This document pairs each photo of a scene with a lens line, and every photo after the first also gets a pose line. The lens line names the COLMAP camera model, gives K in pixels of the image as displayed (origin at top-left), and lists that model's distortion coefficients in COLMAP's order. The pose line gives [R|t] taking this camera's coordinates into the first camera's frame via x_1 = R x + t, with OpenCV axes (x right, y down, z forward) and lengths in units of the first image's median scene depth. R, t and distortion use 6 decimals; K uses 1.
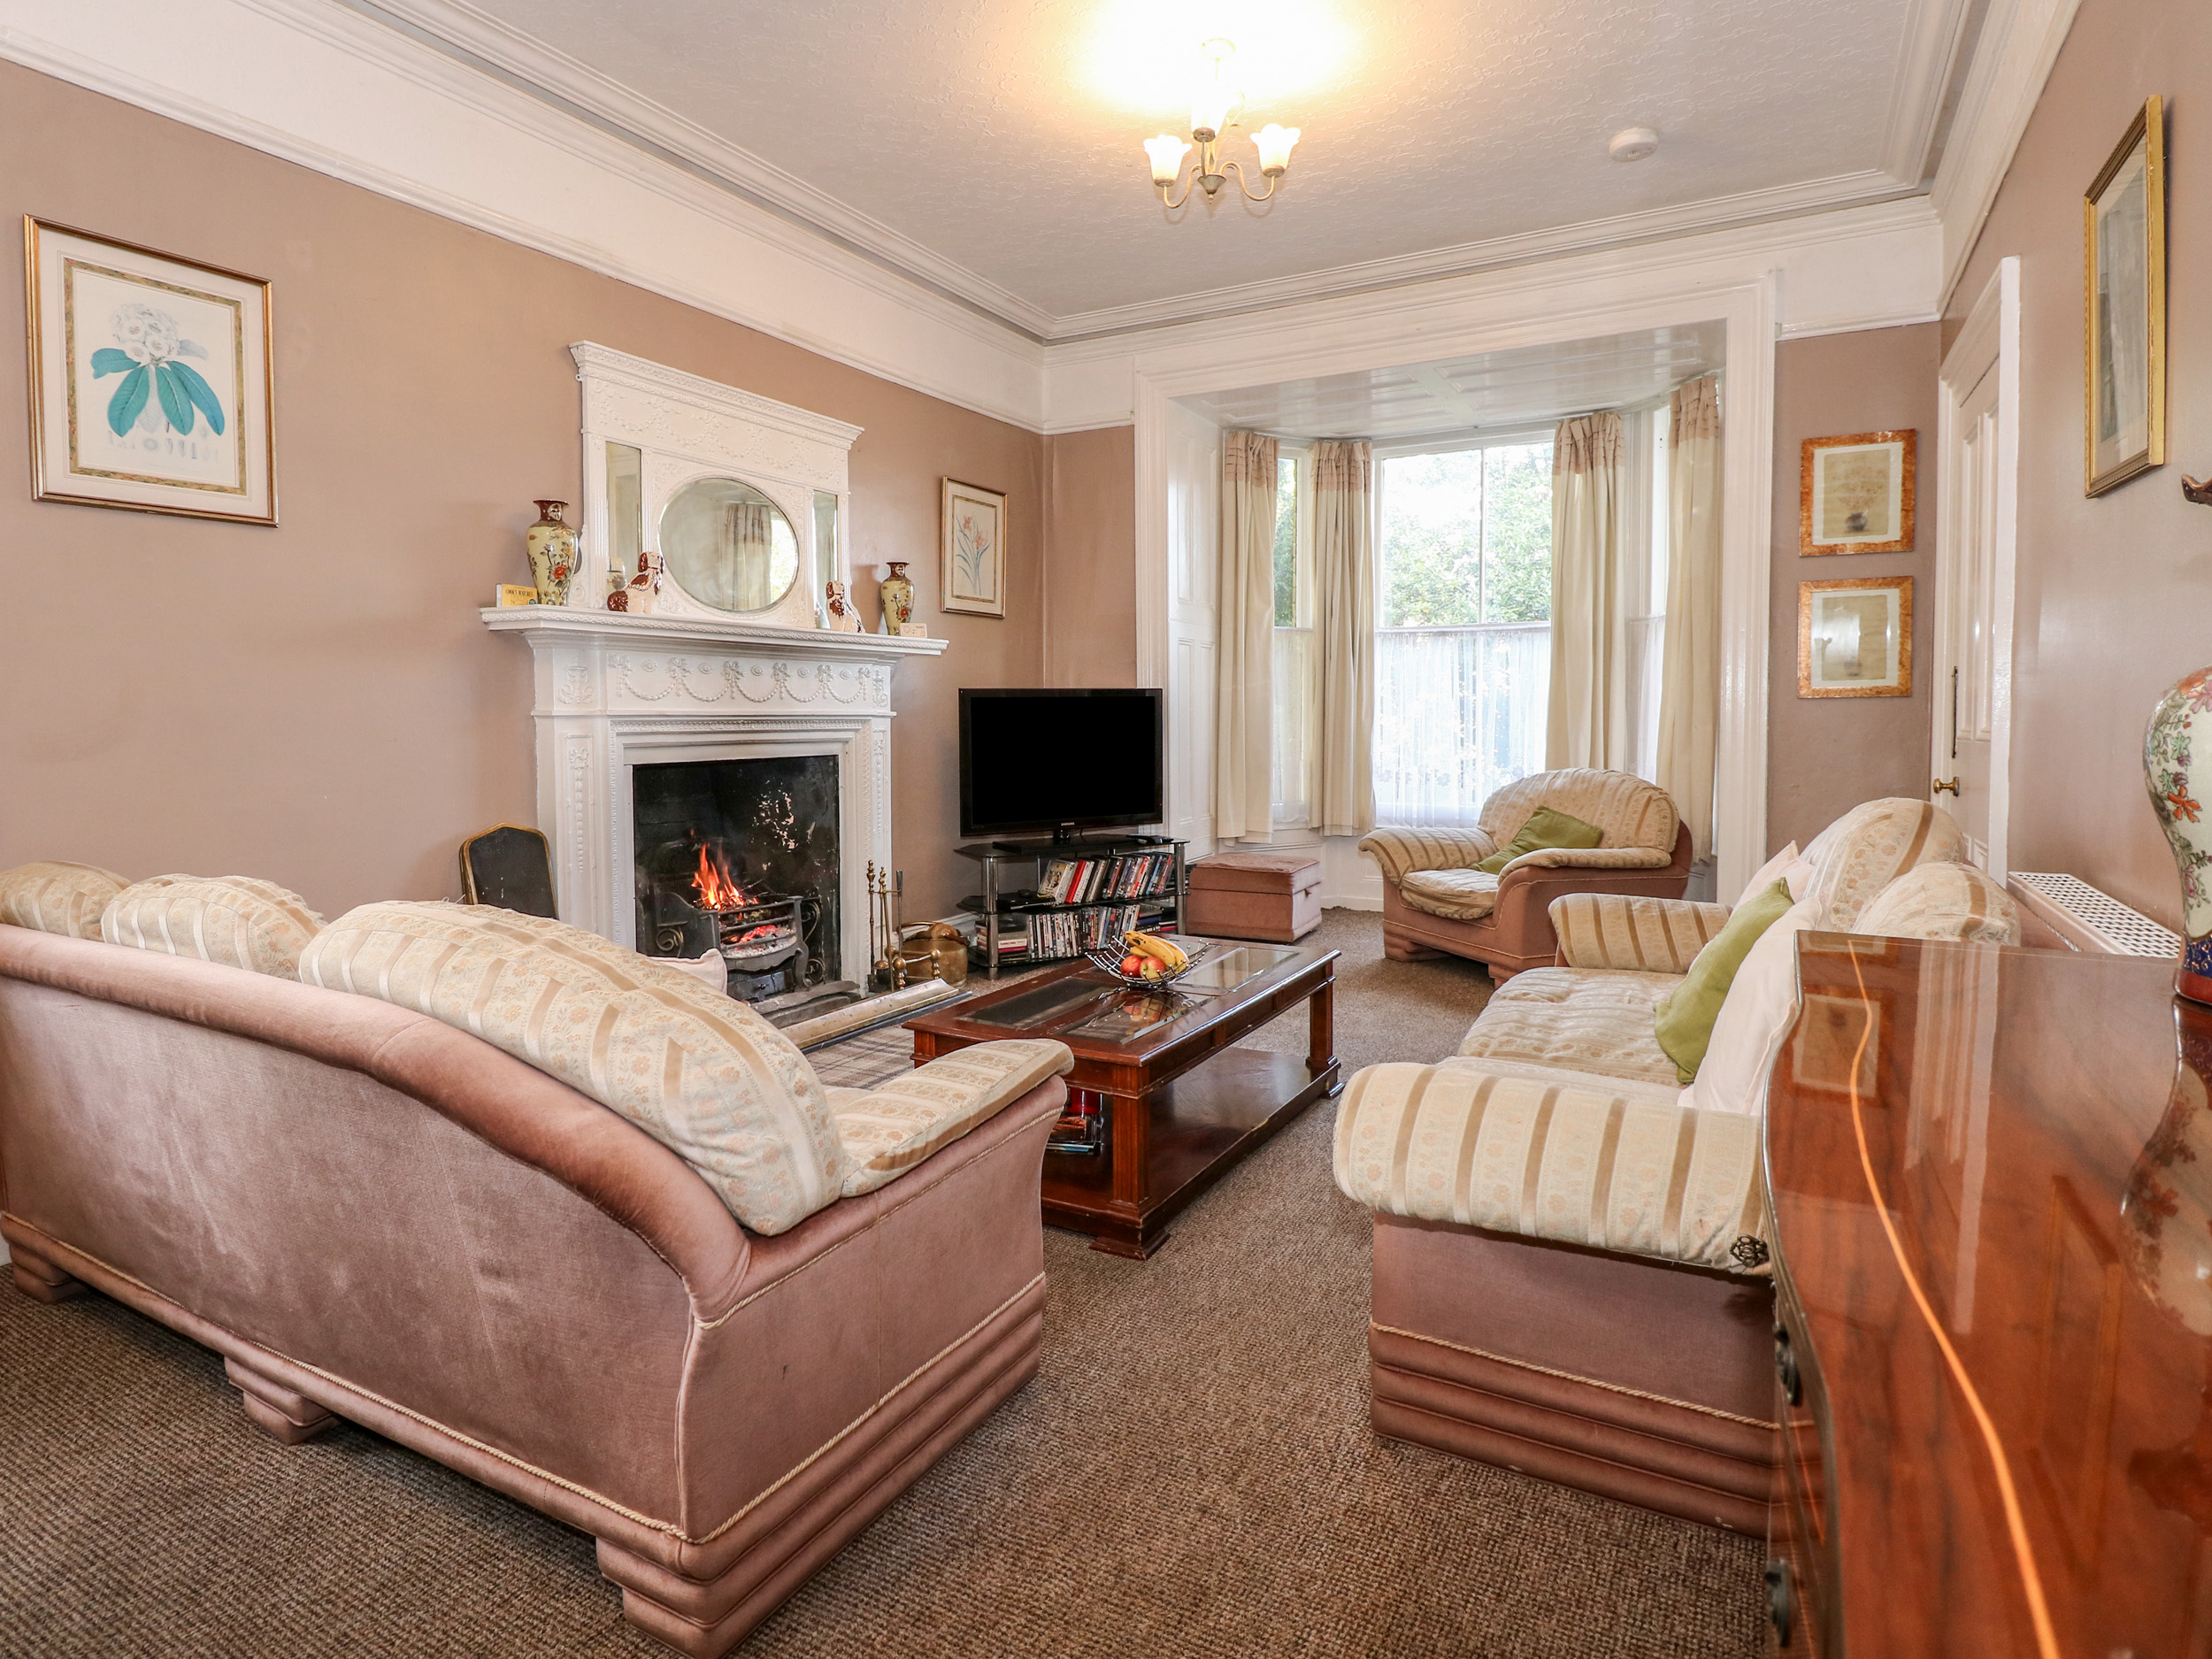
lens RADIAL K [[1223.7, 0, 1051.7], [0, 1223.7, 762.7], [0, 0, 1]] dist [-0.004022, -0.001853]
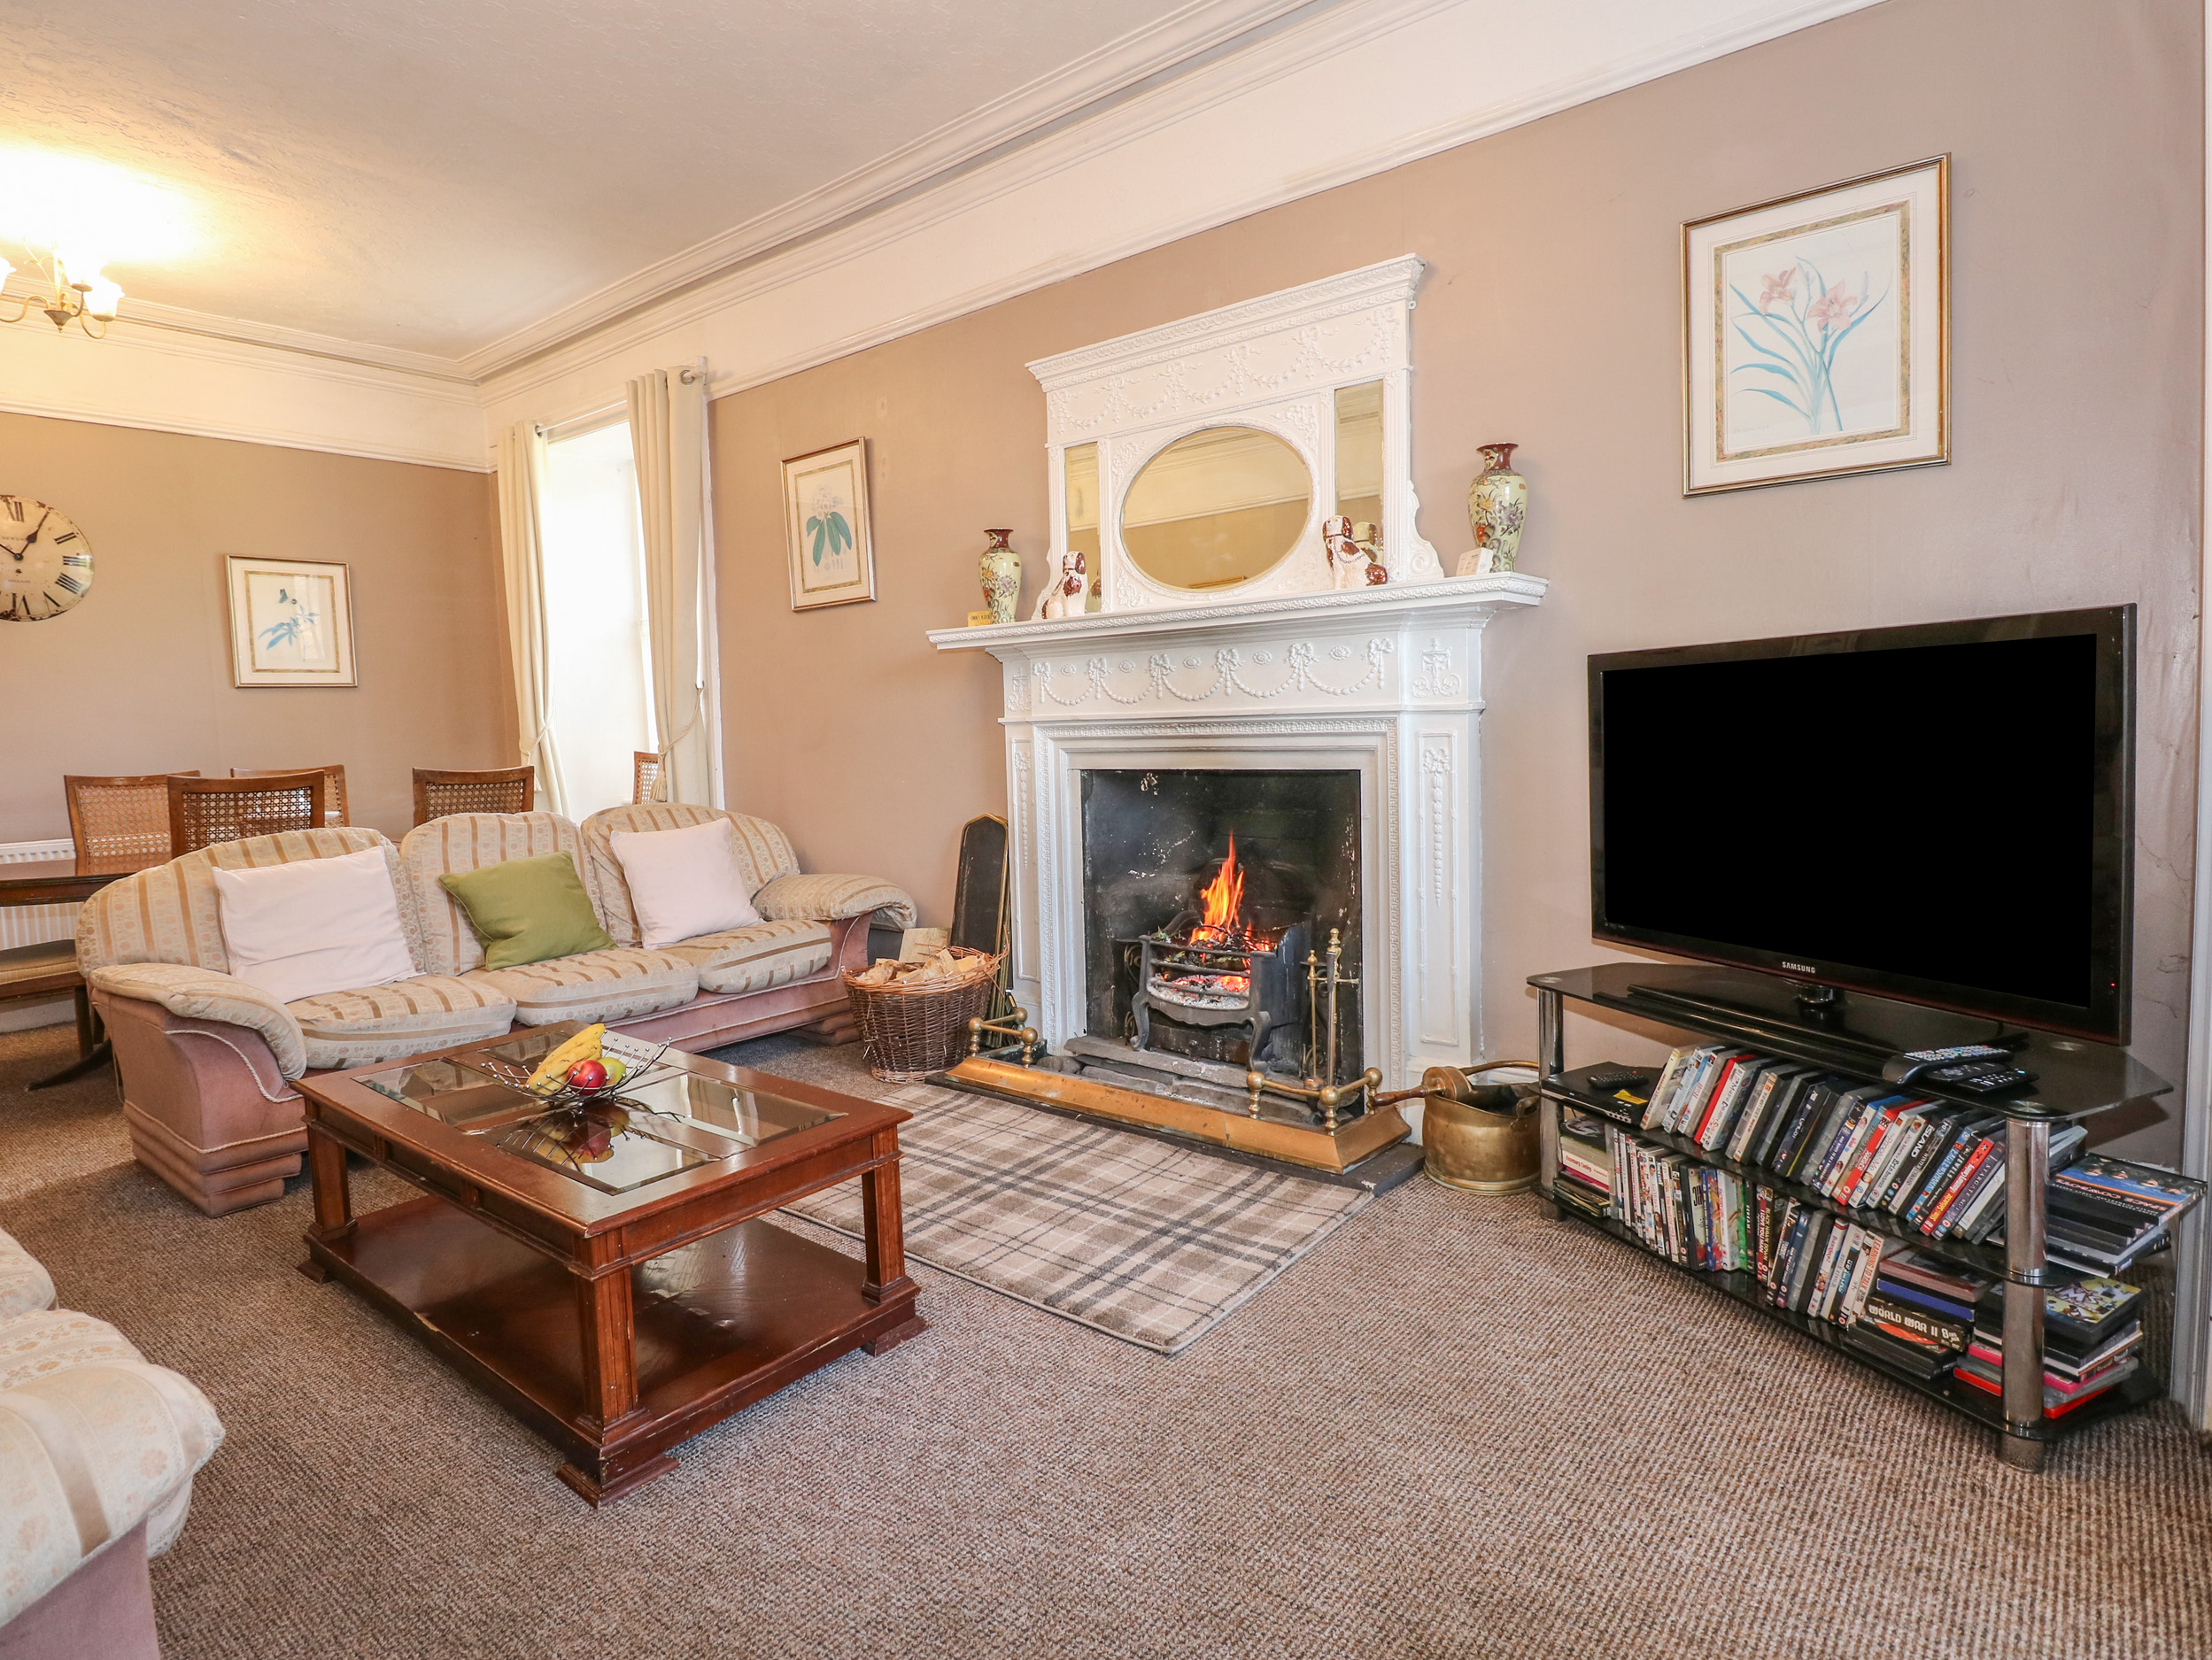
lens RADIAL K [[1185.2, 0, 1045.2], [0, 1185.2, 793.5], [0, 0, 1]] dist [0.002463, -0.015036]
pose [[-0.168014, 0.073828, -0.983016, 0.505389], [-0.003789, 0.997136, 0.075537, -0.042758], [0.985777, 0.016416, -0.167253, 0.937434]]
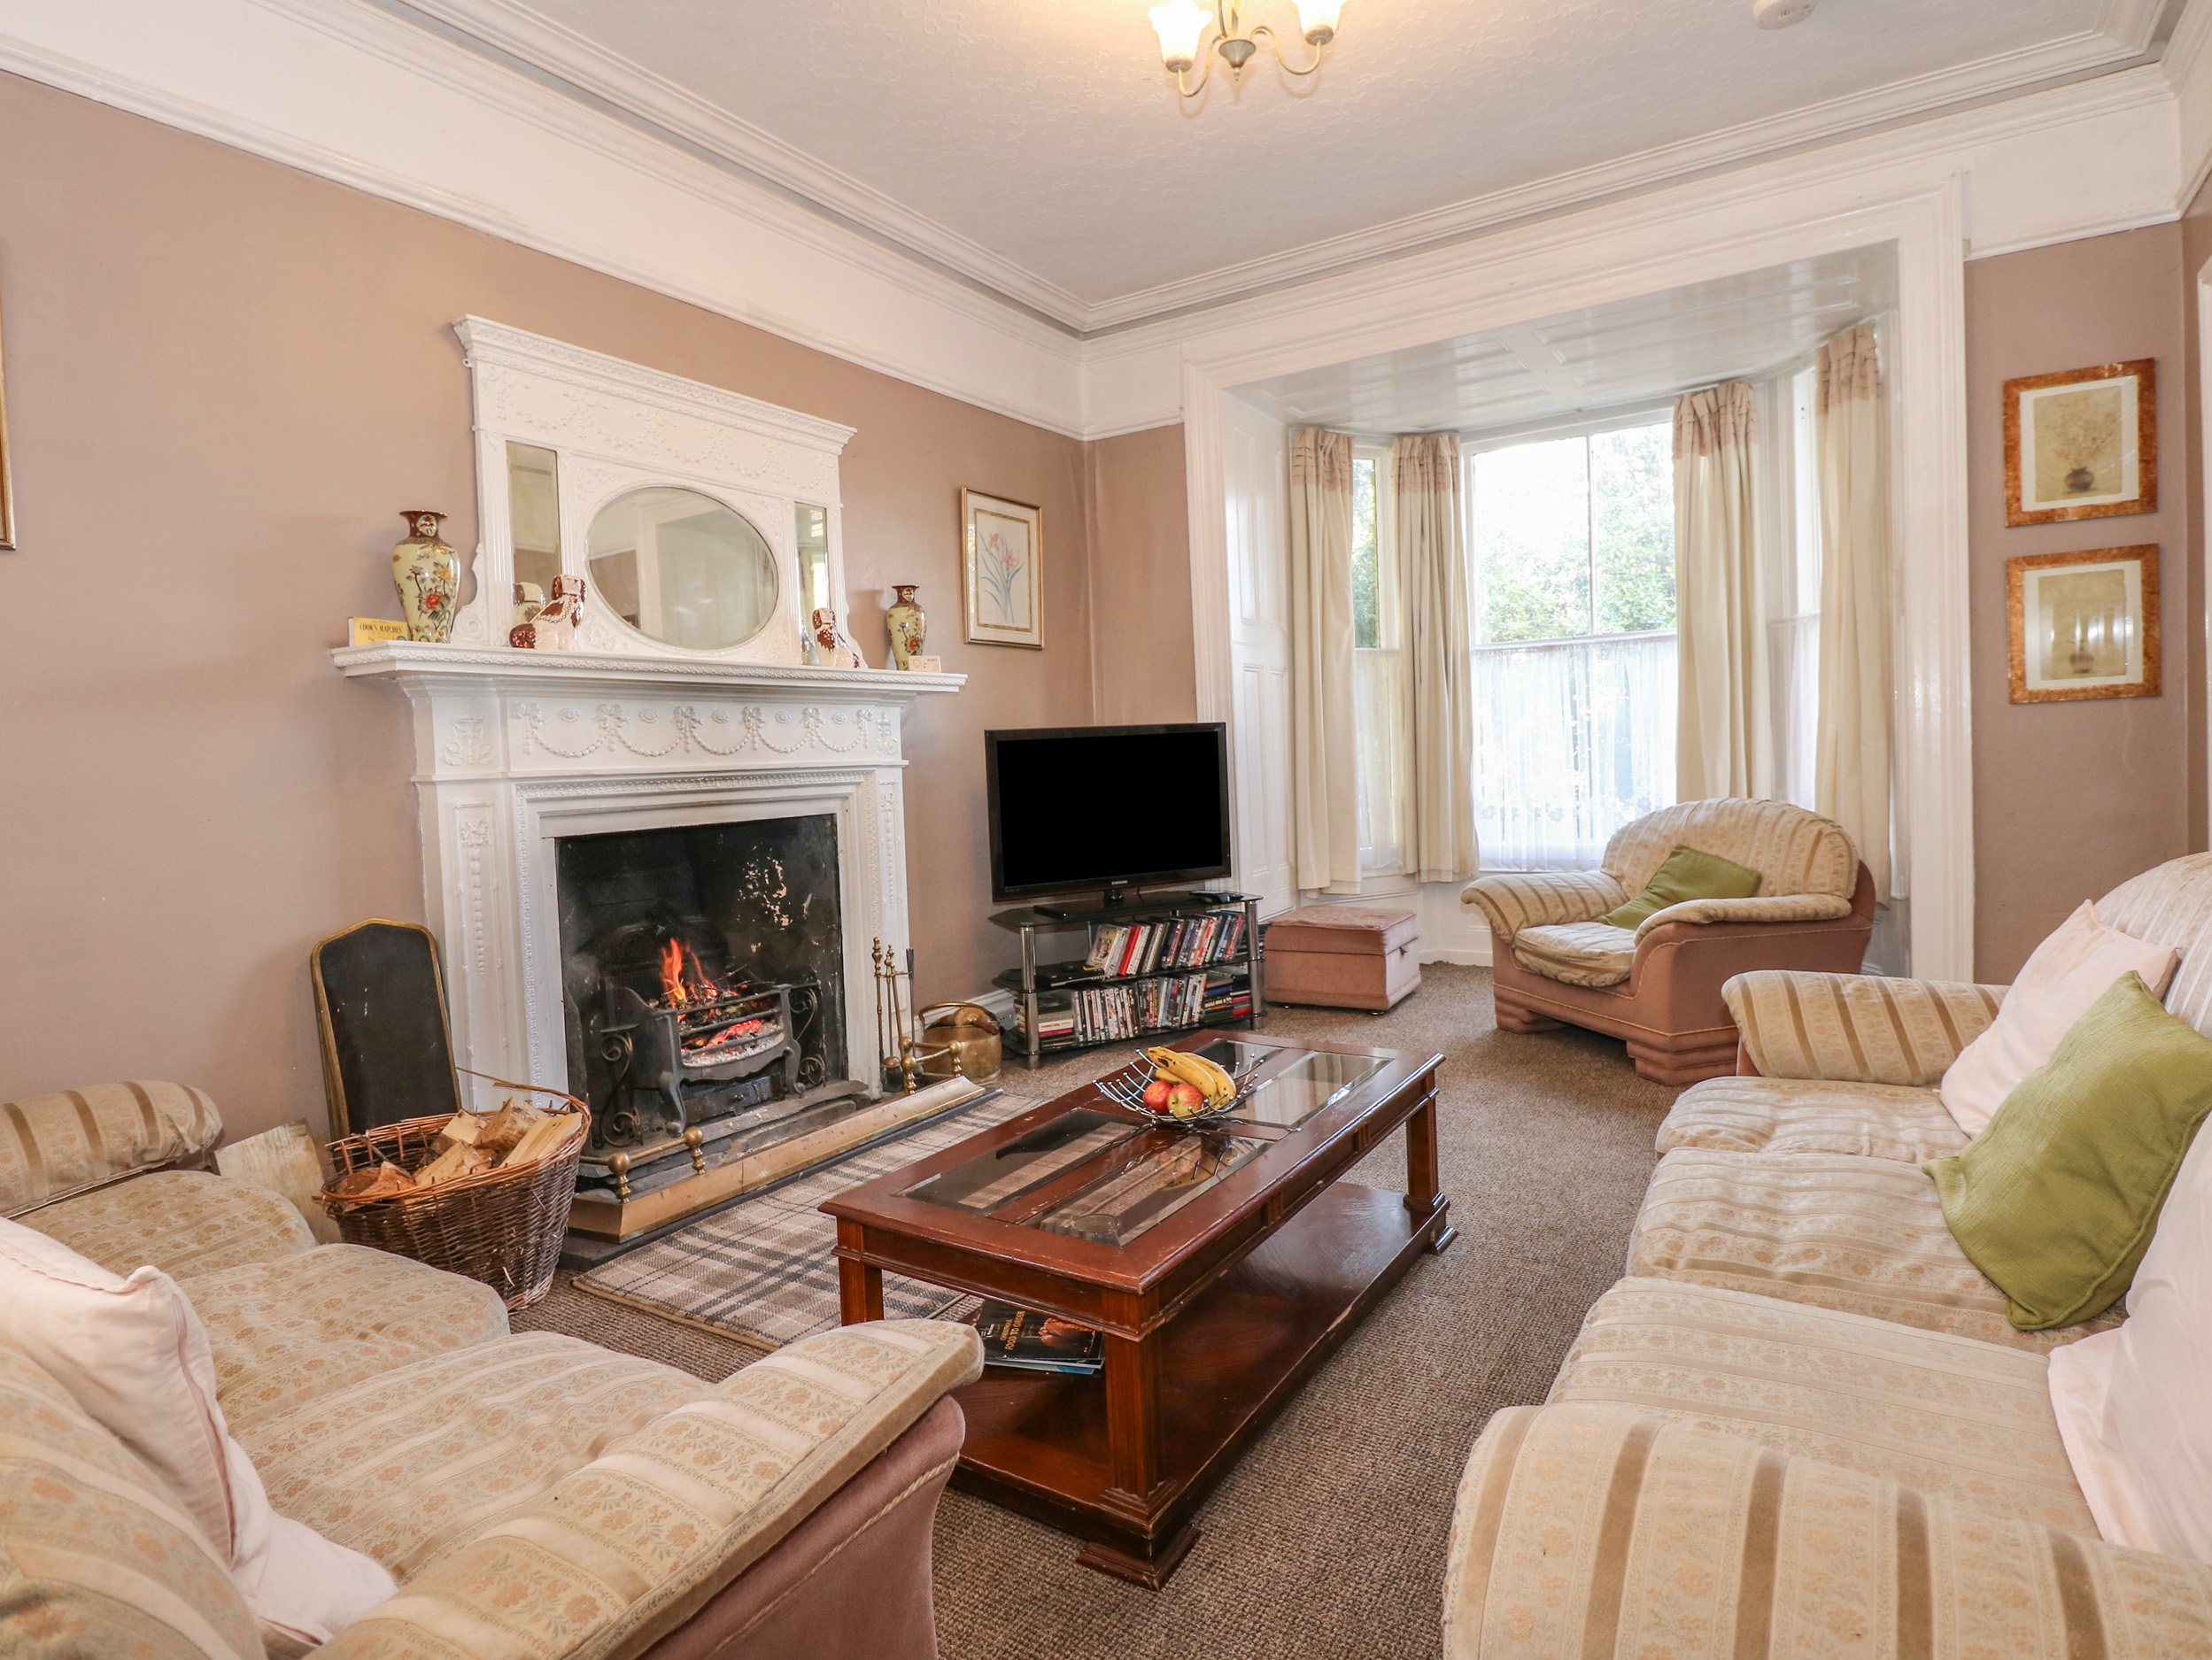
lens RADIAL K [[1171.7, 0, 1102.0], [0, 1171.7, 796.2], [0, 0, 1]] dist [0.001895, -0.012064]
pose [[0.998321, -0.033959, -0.046931, 0.047866], [0.033715, 0.999414, -0.005972, -0.007234], [0.047106, 0.004380, 0.998880, 0.197827]]
